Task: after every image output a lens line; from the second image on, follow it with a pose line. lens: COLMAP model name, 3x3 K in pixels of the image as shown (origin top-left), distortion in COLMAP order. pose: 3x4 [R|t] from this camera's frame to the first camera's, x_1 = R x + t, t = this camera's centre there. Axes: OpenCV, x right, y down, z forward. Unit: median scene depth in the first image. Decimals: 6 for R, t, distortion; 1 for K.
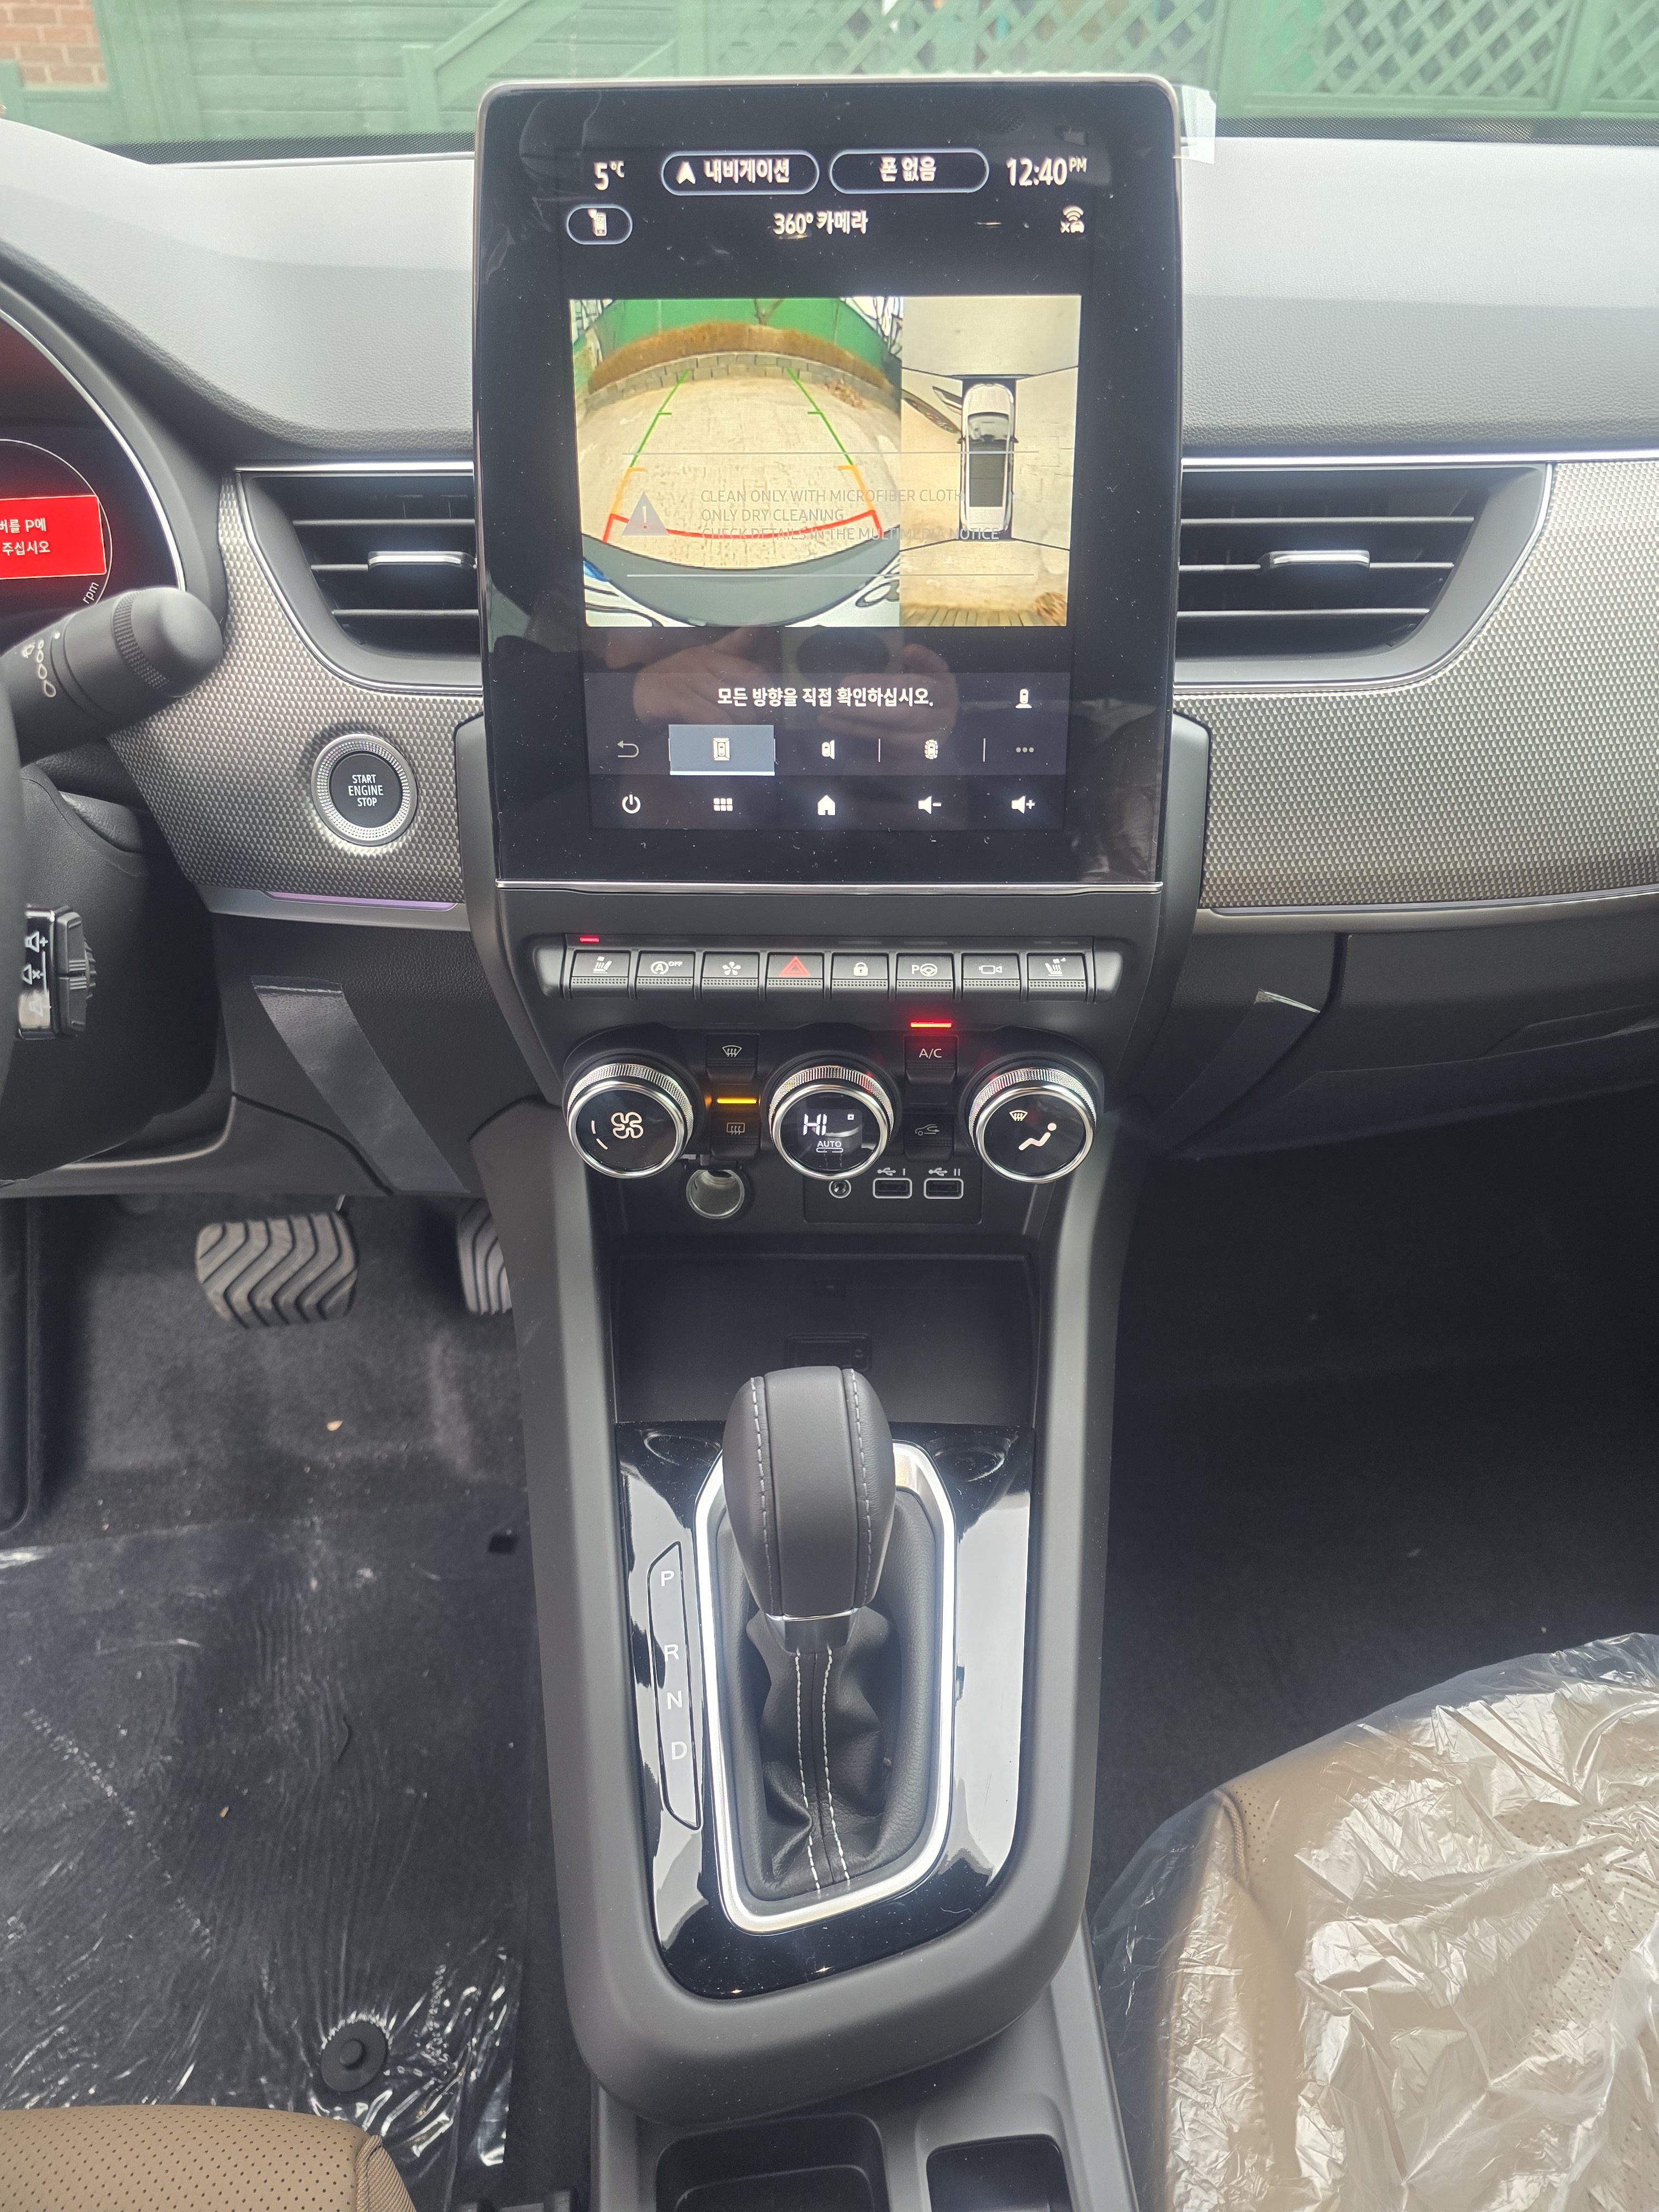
lens RADIAL K [[1489.5, 0, 836.6], [0, 1489.5, 1101.1], [0, 0, 1]] dist [0.038869, -0.041032]
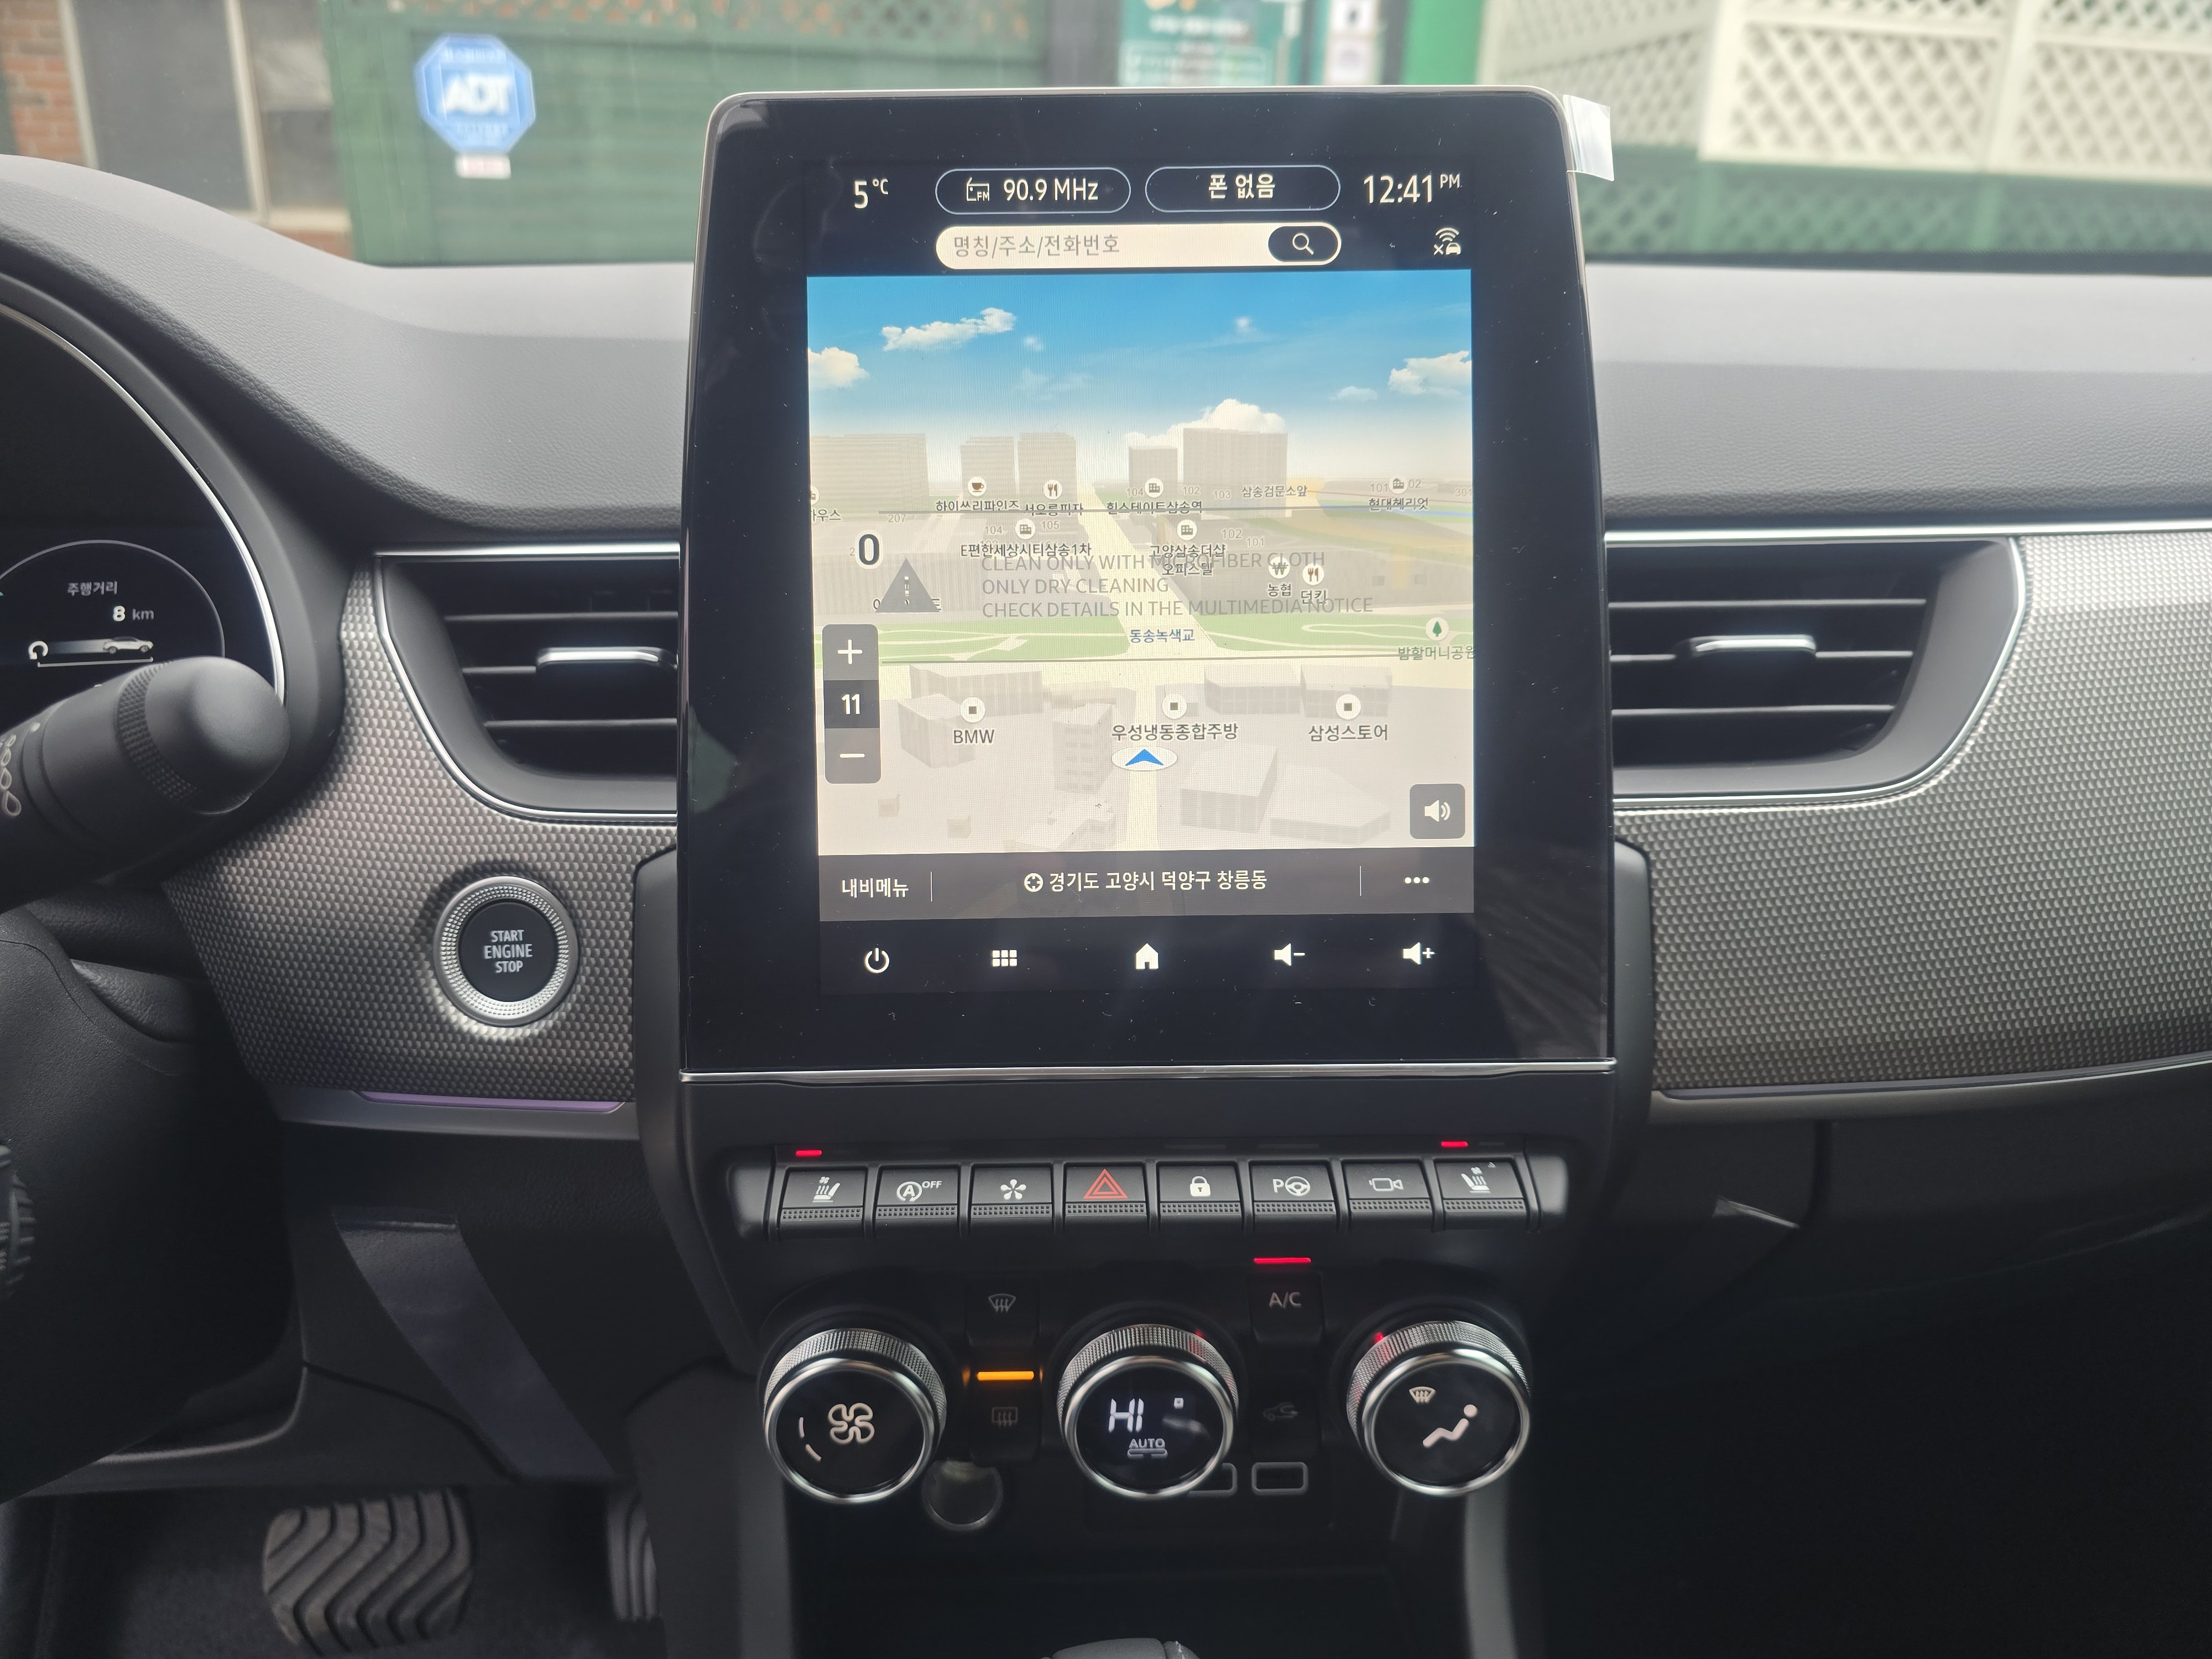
lens RADIAL K [[1489.5, 0, 1085.3], [0, 1489.5, 827.3], [0, 0, 1]] dist [0.038869, -0.041032]
pose [[0.999190, -0.012186, 0.038340, -0.057366], [0.022558, 0.958808, -0.283158, -0.049820], [-0.033310, 0.283794, 0.958307, 0.260970]]
